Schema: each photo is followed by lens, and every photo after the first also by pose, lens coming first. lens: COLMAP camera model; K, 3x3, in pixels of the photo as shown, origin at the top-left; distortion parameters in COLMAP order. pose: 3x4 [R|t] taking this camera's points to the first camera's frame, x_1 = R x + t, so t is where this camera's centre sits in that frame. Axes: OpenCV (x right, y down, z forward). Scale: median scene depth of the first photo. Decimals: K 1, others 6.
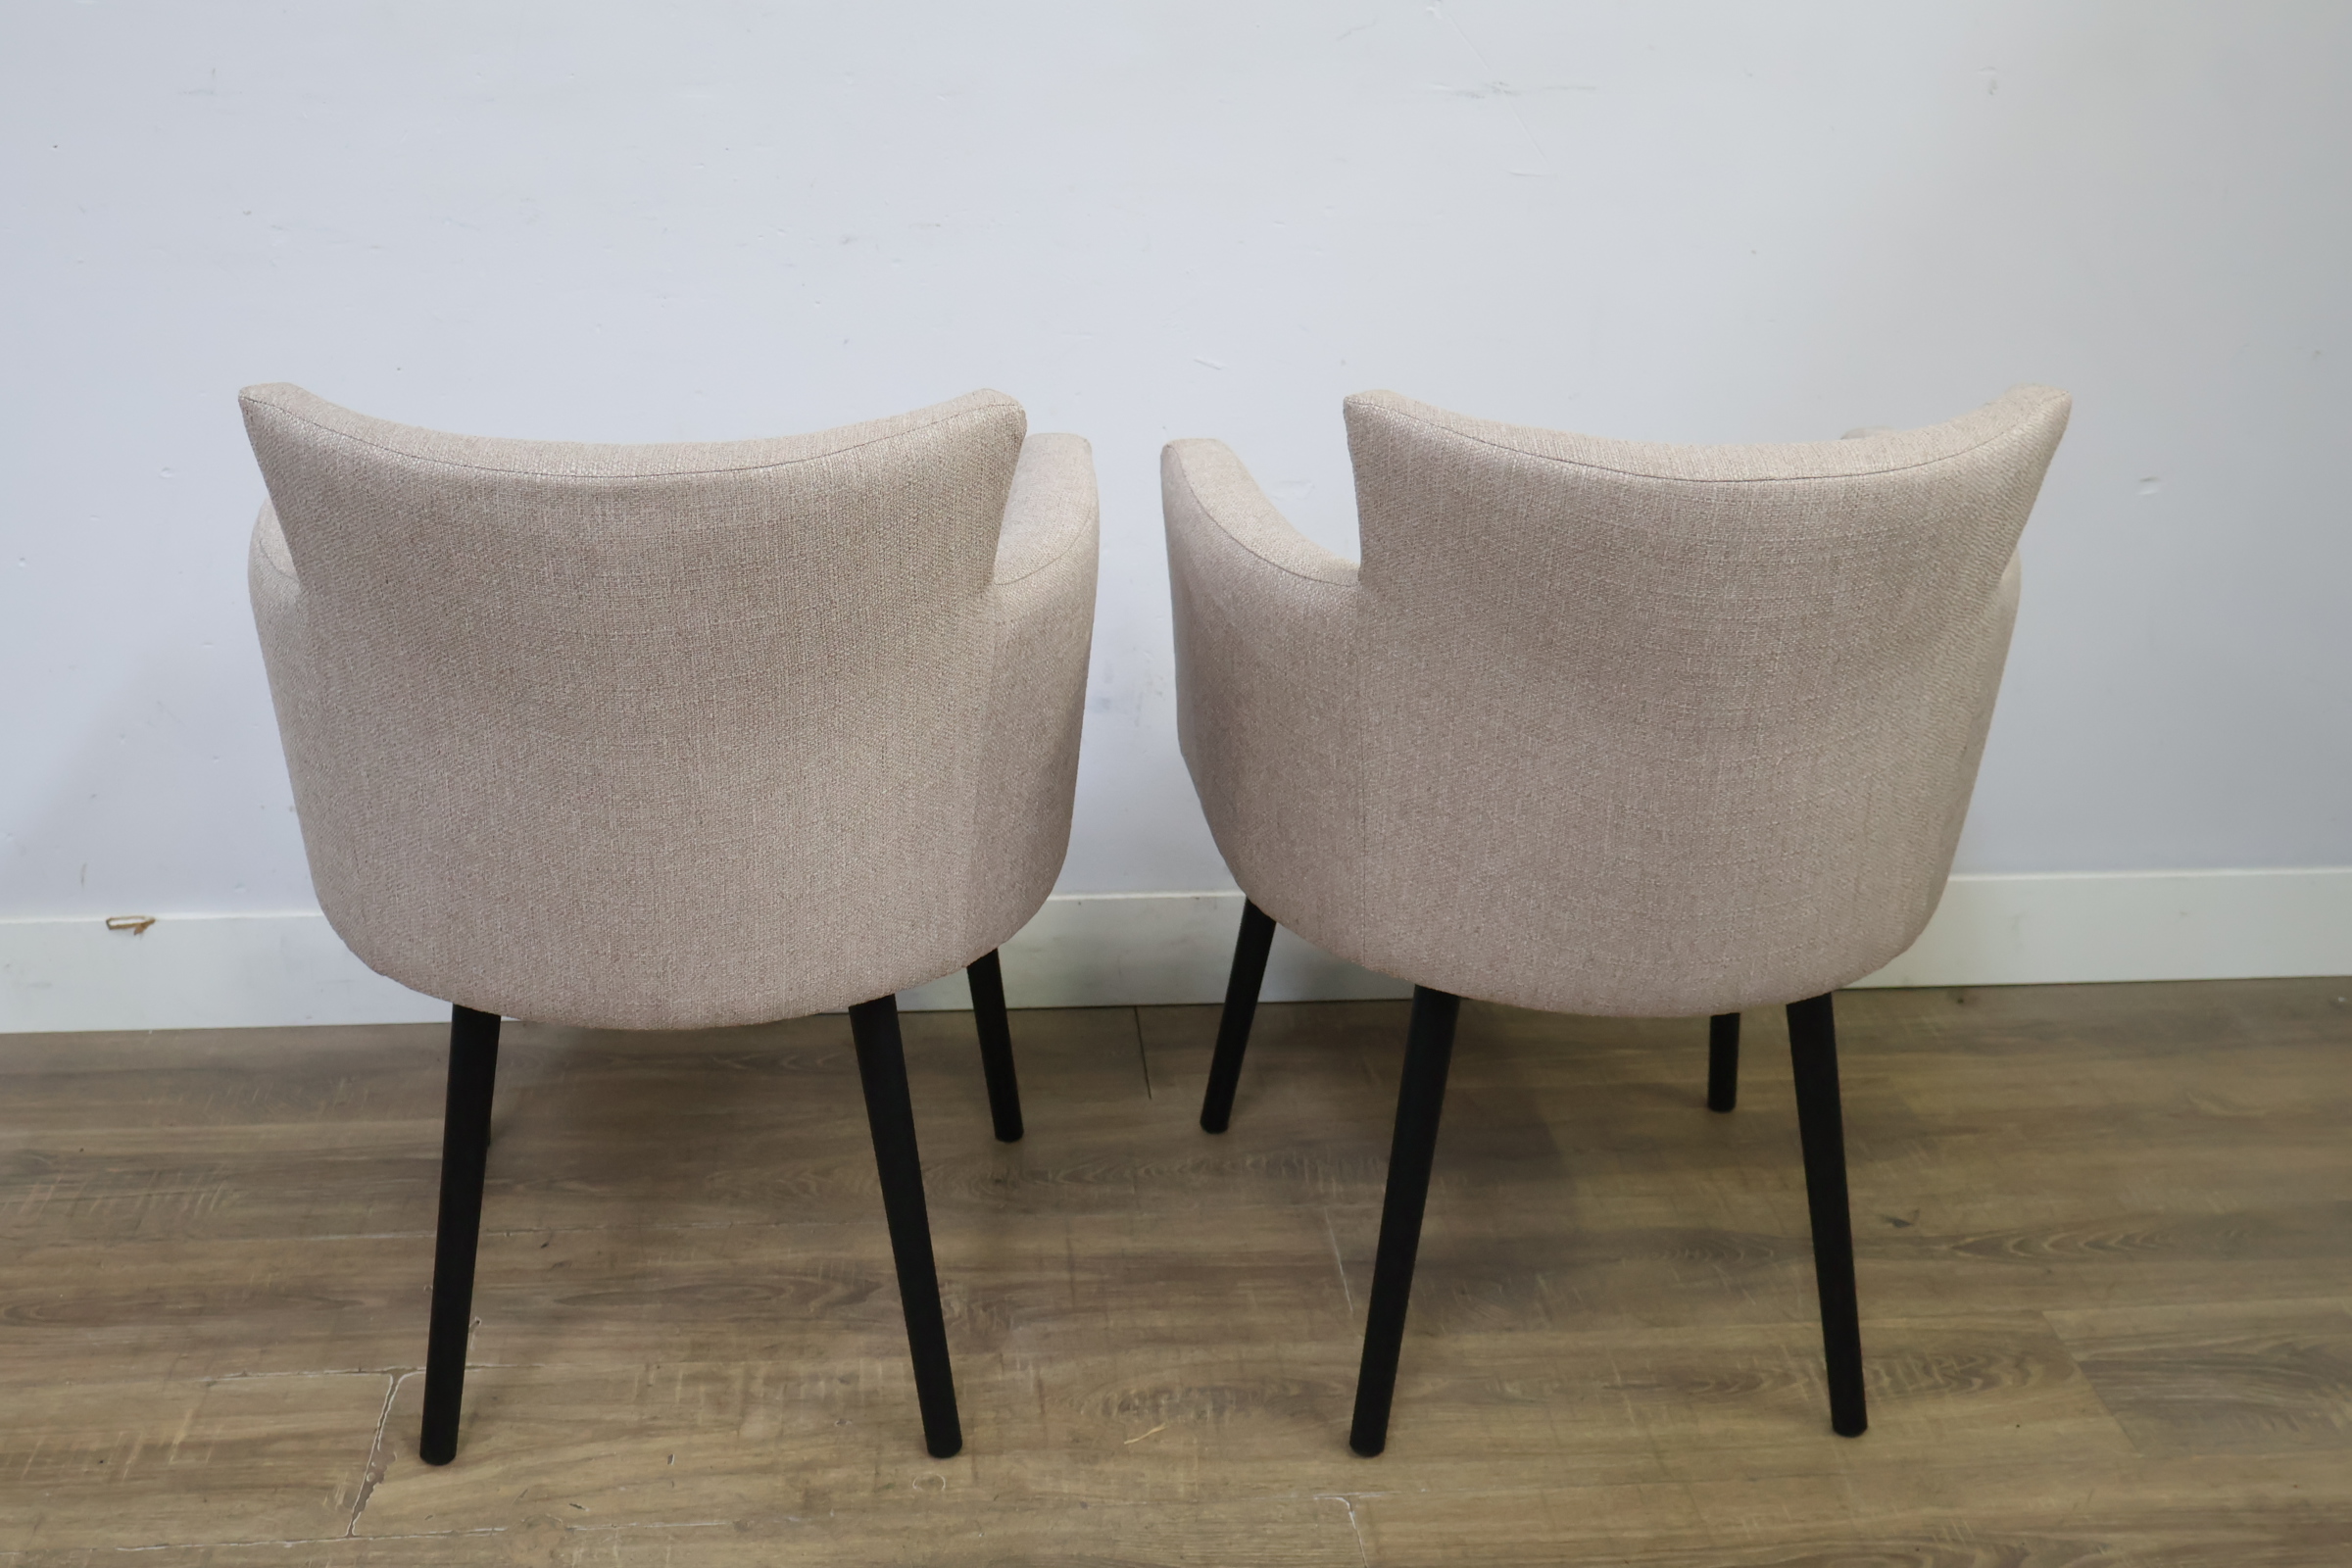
lens RADIAL K [[2652.8, 0, 1171.1], [0, 2652.8, 771.3], [0, 0, 1]] dist [-0.012167, 0.000000]
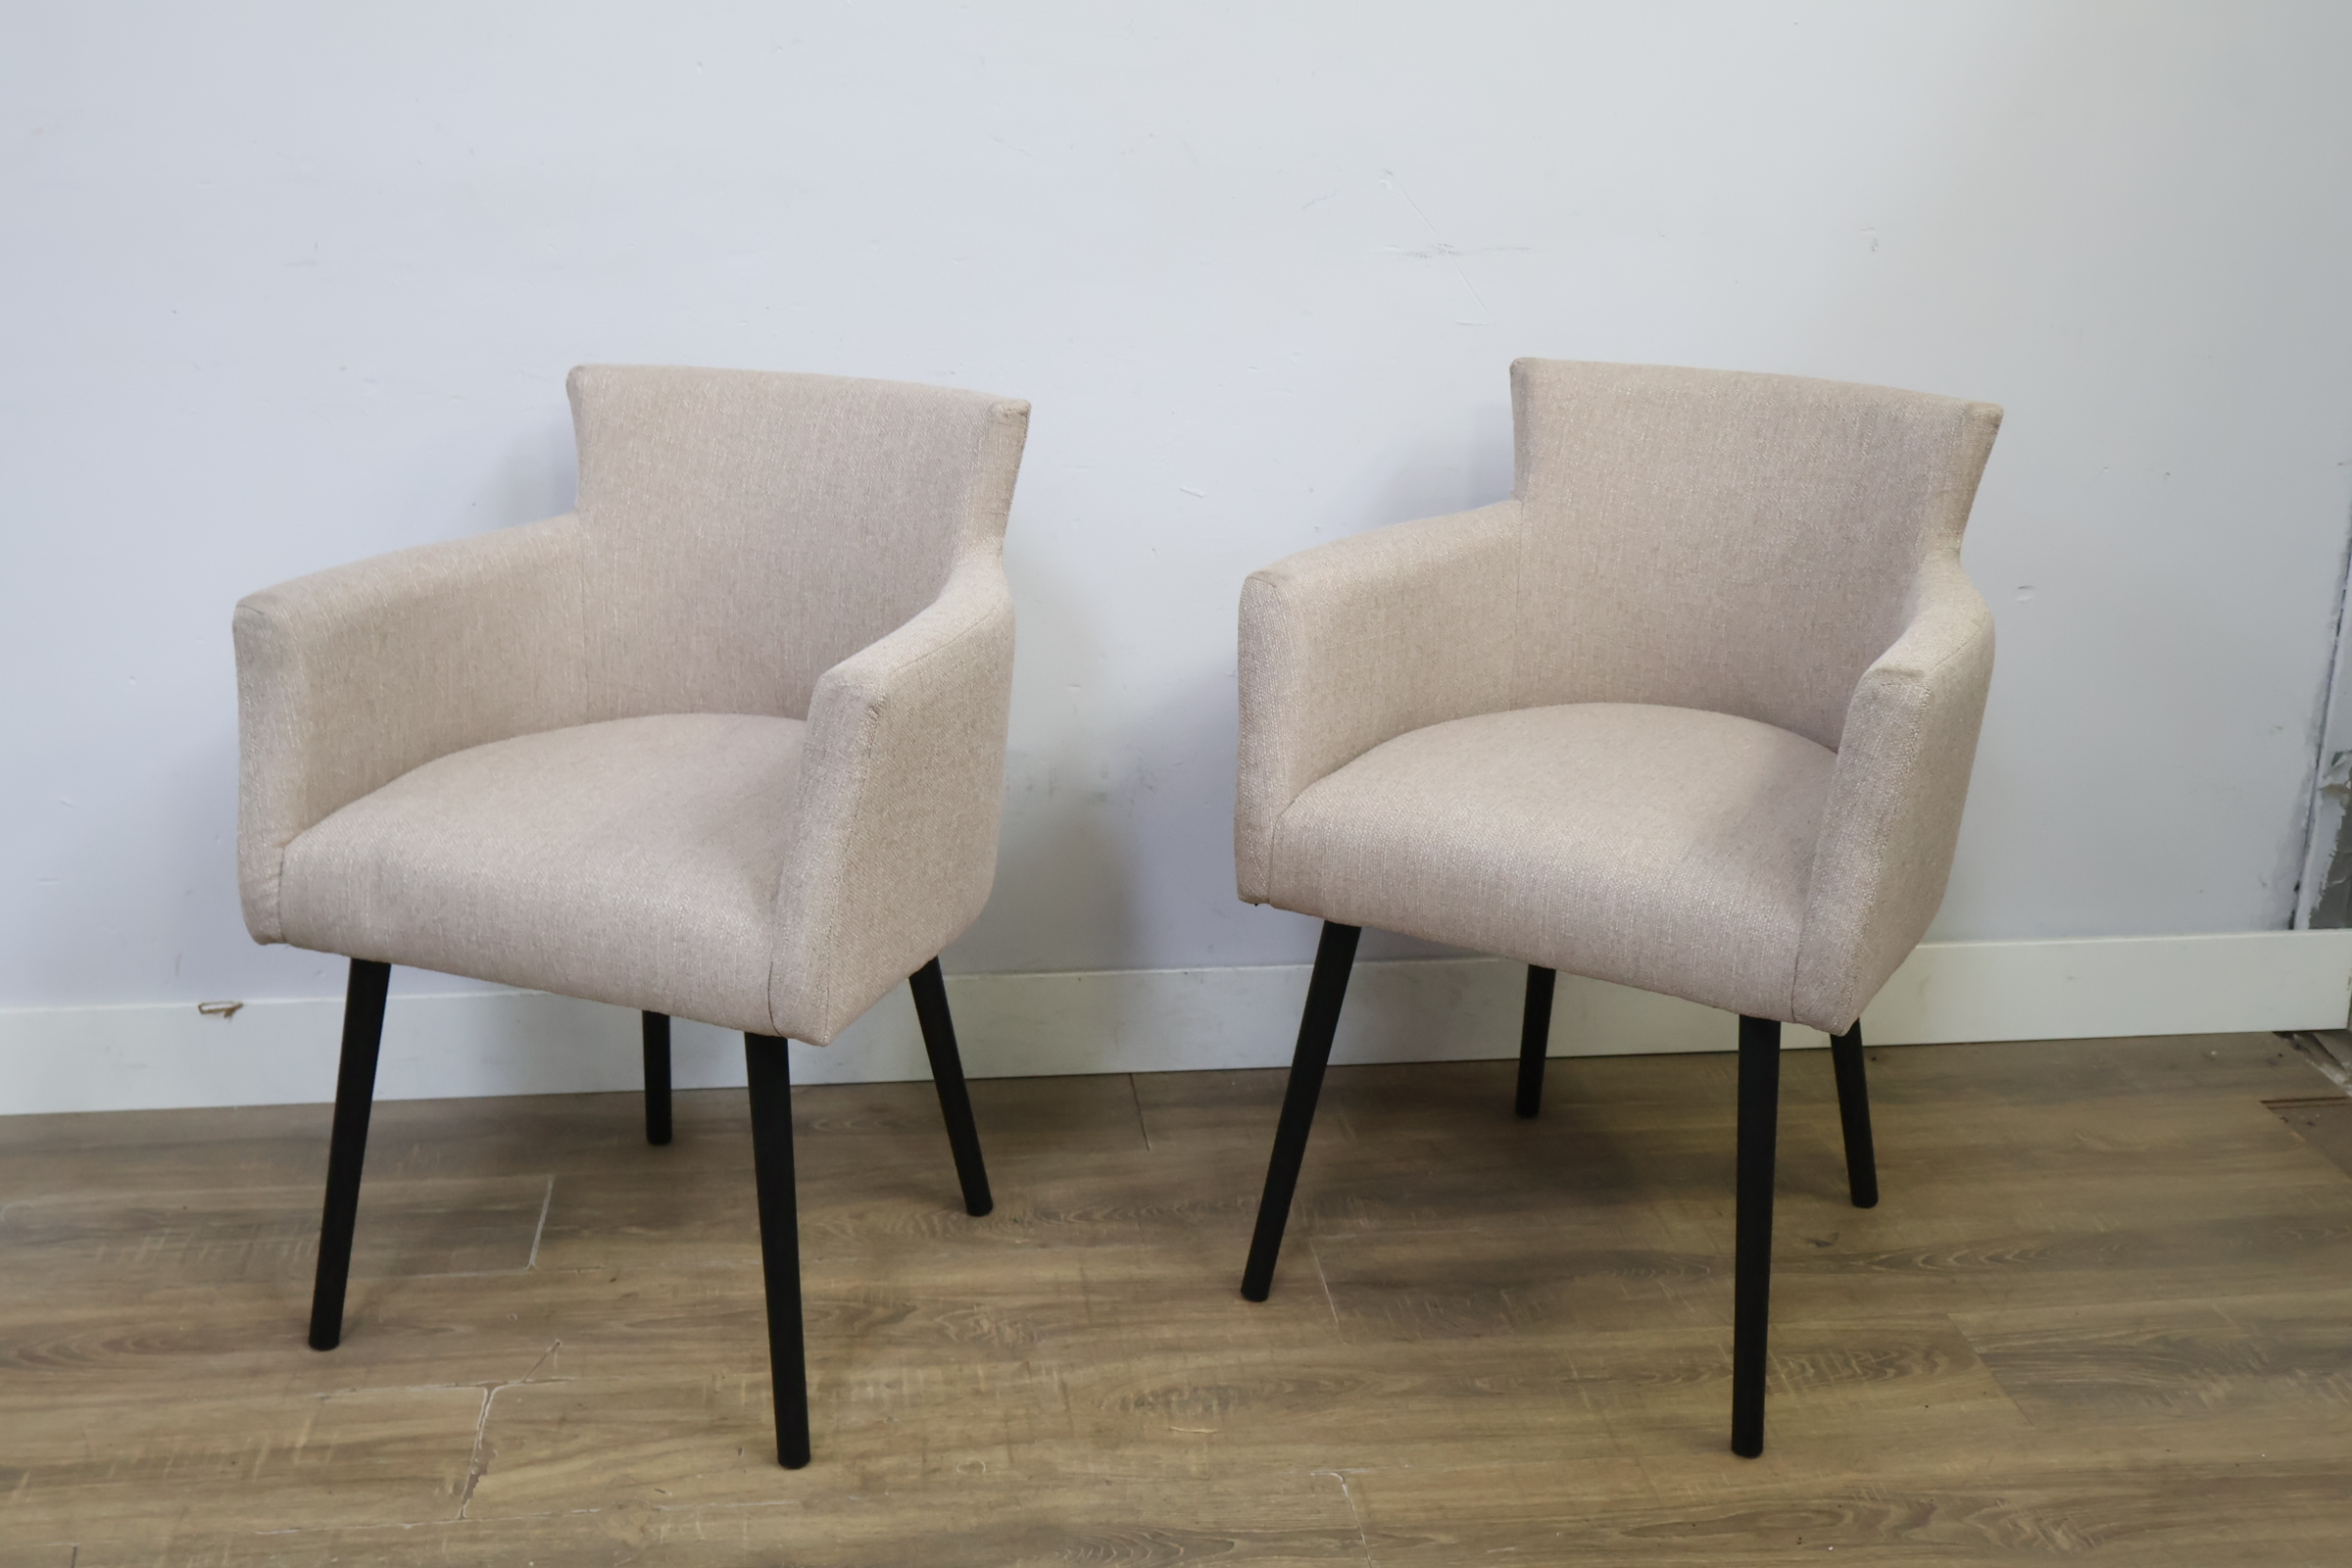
lens RADIAL K [[2652.8, 0, 1165.8], [0, 2652.8, 779.6], [0, 0, 1]] dist [-0.012167, 0.000000]
pose [[0.999682, -0.012685, 0.021797, -0.027452], [0.013949, 0.998169, -0.058850, 0.040697], [-0.021010, 0.059135, 0.998029, -0.140994]]
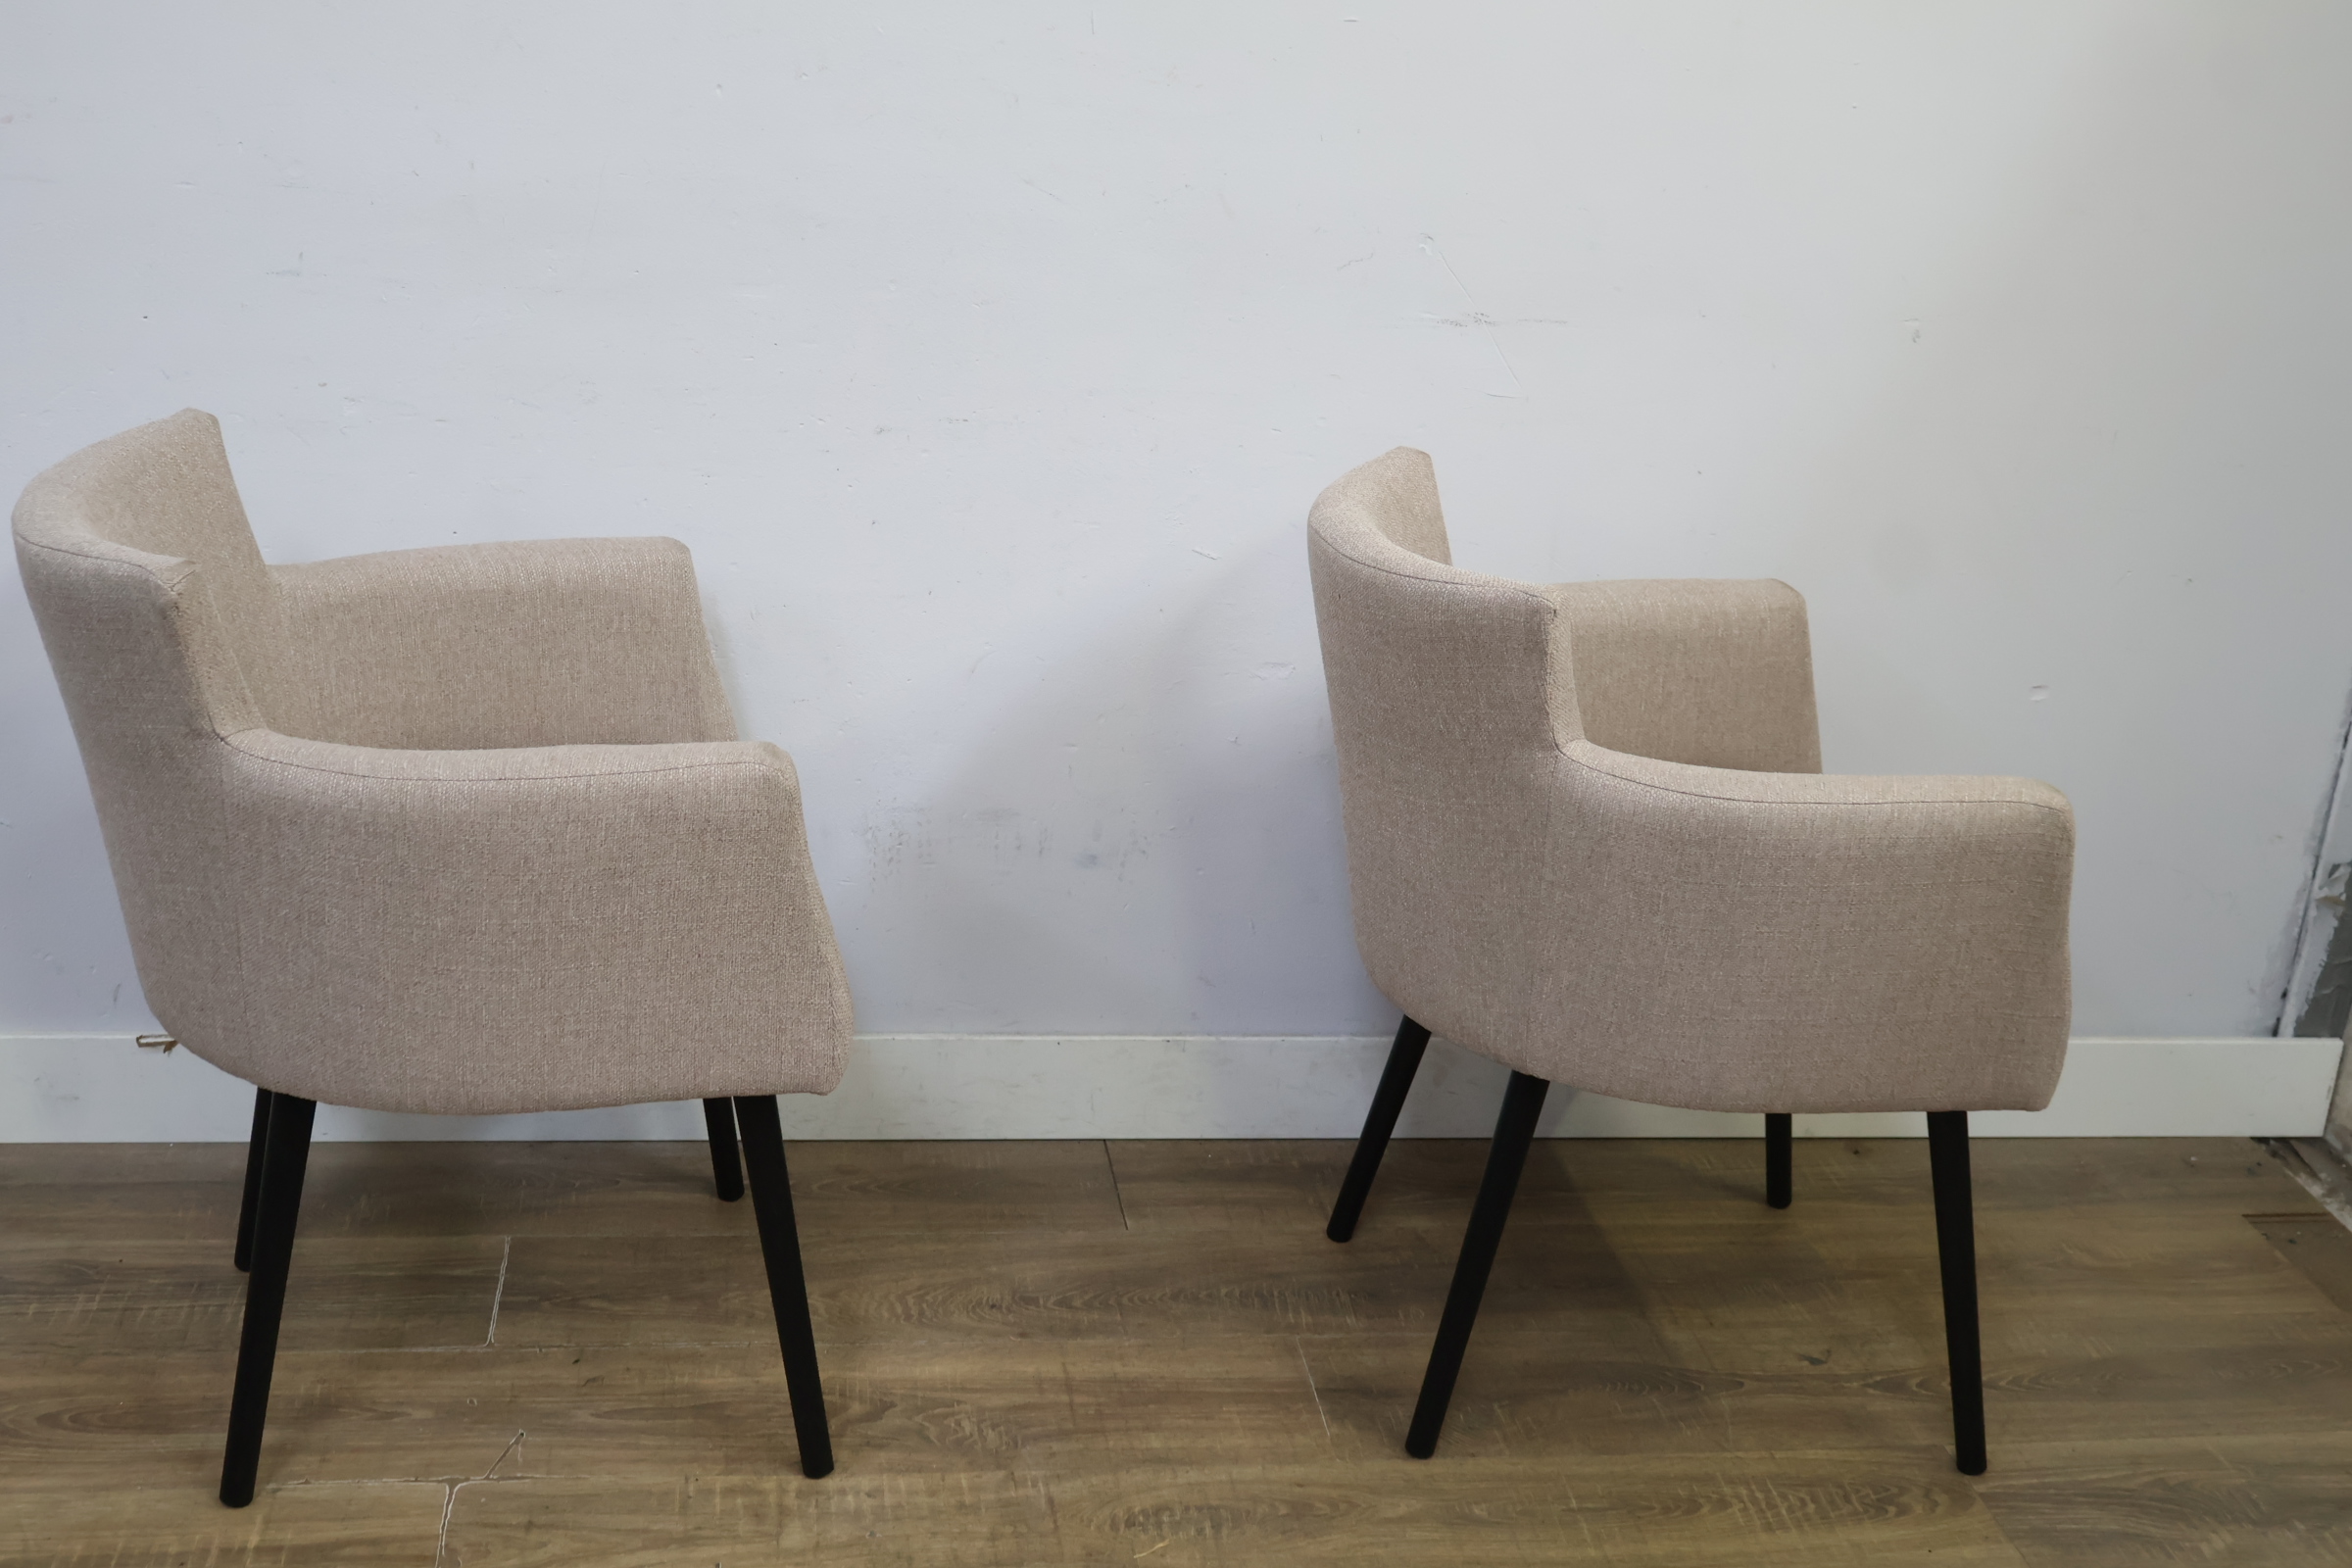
lens RADIAL K [[2652.8, 0, 1170.5], [0, 2652.8, 776.9], [0, 0, 1]] dist [-0.012167, 0.000000]
pose [[0.996901, 0.033066, 0.071376, -0.088290], [-0.031027, 0.999084, -0.029487, -0.035358], [-0.072285, 0.027181, 0.997014, -0.097057]]
